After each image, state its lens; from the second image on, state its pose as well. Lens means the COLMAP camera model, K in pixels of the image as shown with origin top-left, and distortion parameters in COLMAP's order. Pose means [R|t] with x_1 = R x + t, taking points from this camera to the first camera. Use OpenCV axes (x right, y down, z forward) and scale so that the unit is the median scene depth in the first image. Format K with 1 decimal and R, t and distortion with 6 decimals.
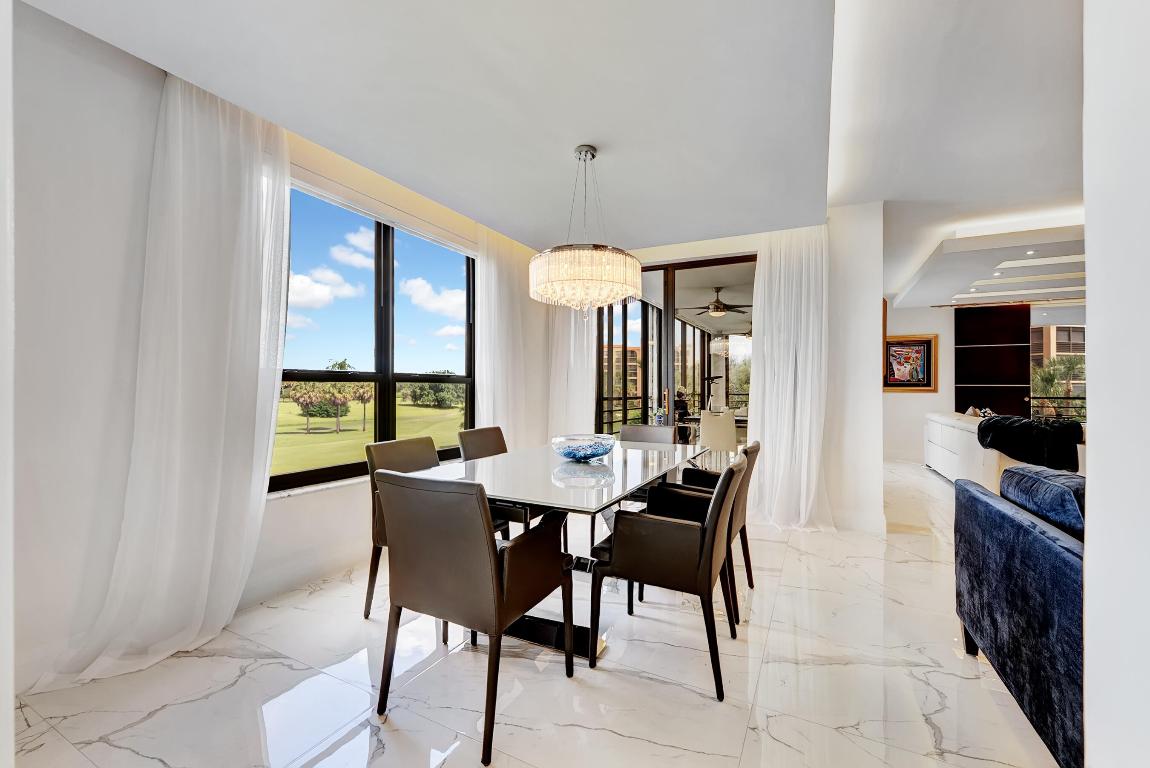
lens RADIAL K [[472.5, 0, 575.0], [0, 472.5, 384.0], [0, 0, 1]] dist [-0.000763, -0.000005]
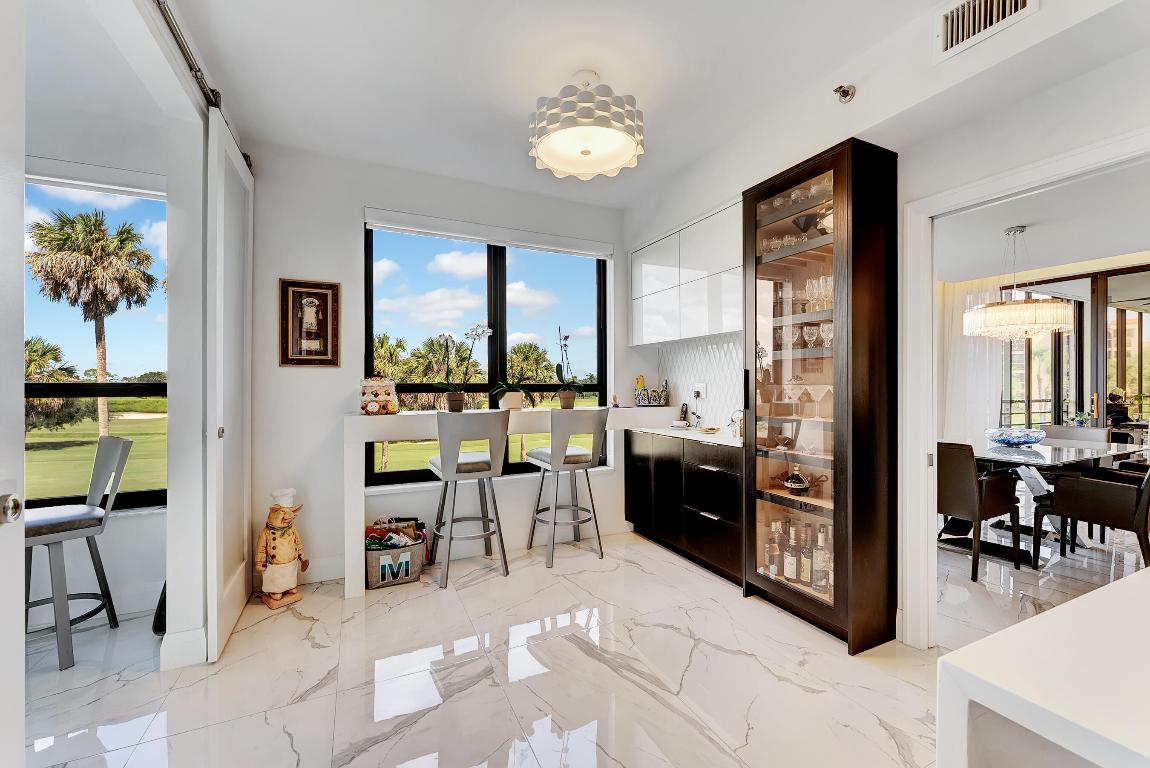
lens RADIAL K [[457.8, 0, 575.0], [0, 457.8, 384.0], [0, 0, 1]] dist [-0.000167, 0.000090]
pose [[0.797496, -0.004297, -0.603309, -0.080424], [0.007369, 0.999969, 0.002619, -0.015720], [0.603280, -0.006535, 0.797503, -0.354423]]
